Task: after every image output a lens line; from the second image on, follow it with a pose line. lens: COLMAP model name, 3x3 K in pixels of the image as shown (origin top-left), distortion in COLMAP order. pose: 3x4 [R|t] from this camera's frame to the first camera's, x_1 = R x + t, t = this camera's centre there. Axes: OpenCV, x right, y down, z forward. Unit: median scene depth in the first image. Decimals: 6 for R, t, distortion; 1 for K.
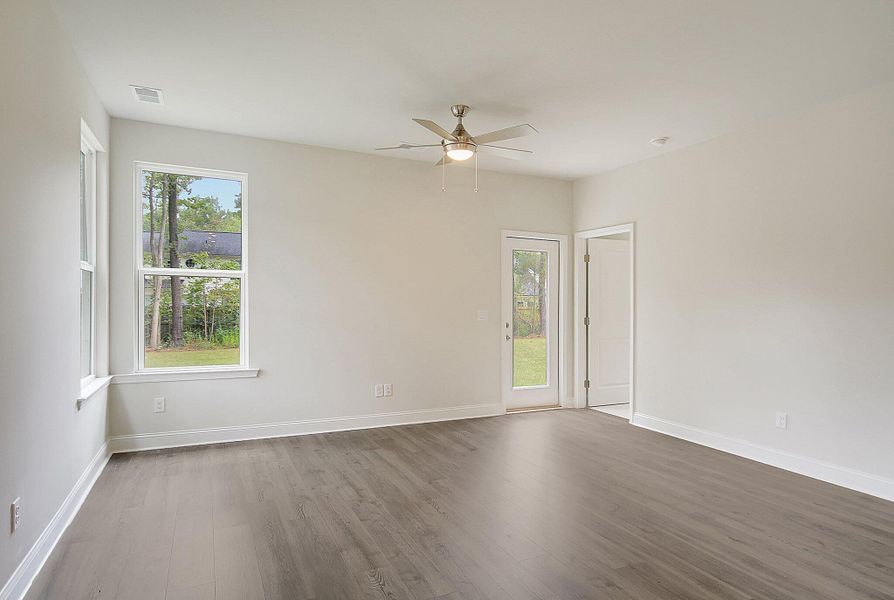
lens RADIAL K [[508.8, 0, 447.0], [0, 508.8, 300.0], [0, 0, 1]] dist [0.005665, 0.001084]
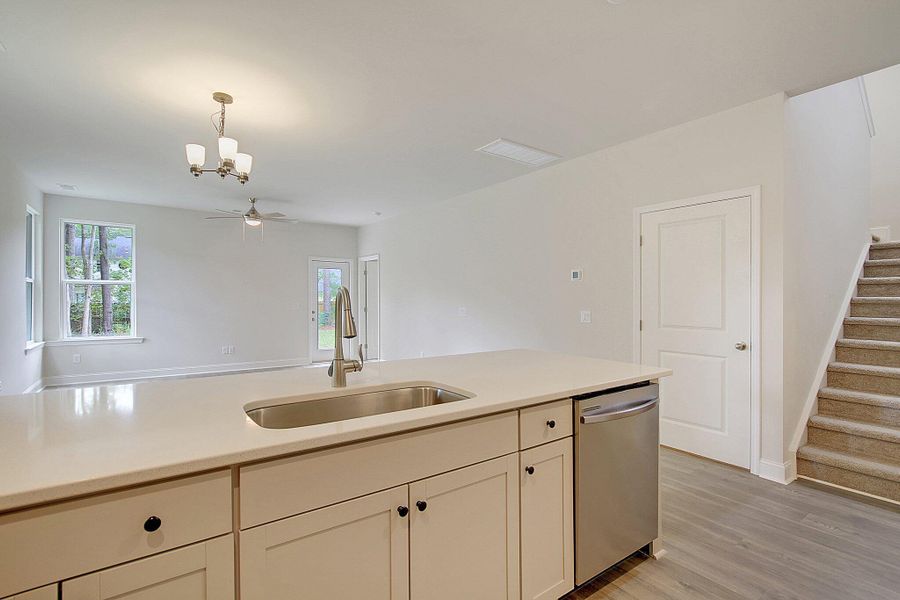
lens RADIAL K [[427.7, 0, 454.6], [0, 427.7, 295.9], [0, 0, 1]] dist [0.002354, 0.000568]
pose [[0.983167, -0.003662, 0.182675, 0.411660], [0.003776, 0.999993, -0.000278, -0.002668], [-0.182672, 0.000963, 0.983173, -0.635155]]
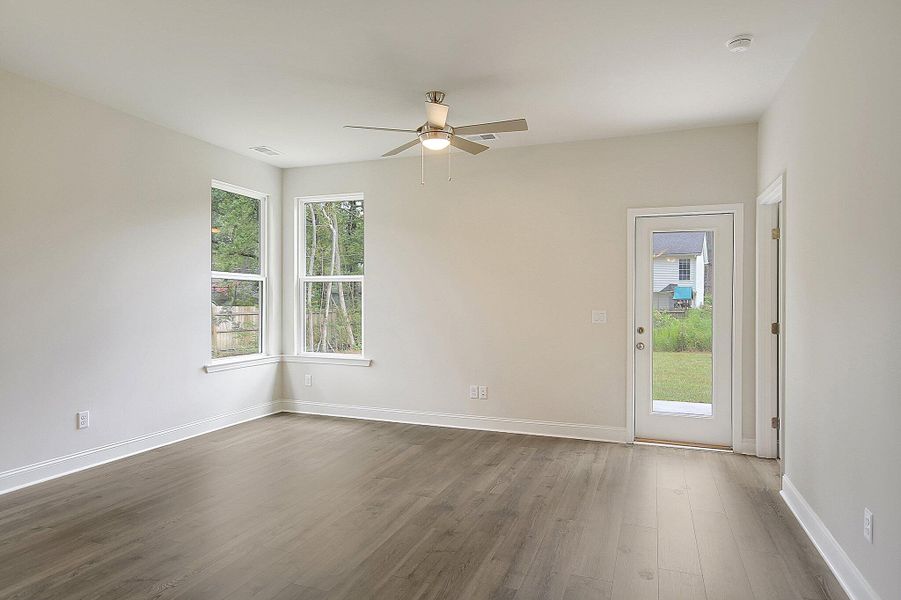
lens RADIAL K [[545.6, 0, 451.2], [0, 545.6, 304.5], [0, 0, 1]] dist [0.002052, 0.002021]
pose [[0.695597, -0.002099, -0.718429, 0.658887], [0.006555, 0.999973, 0.003425, 0.007429], [0.718402, -0.007092, 0.695592, 0.270885]]
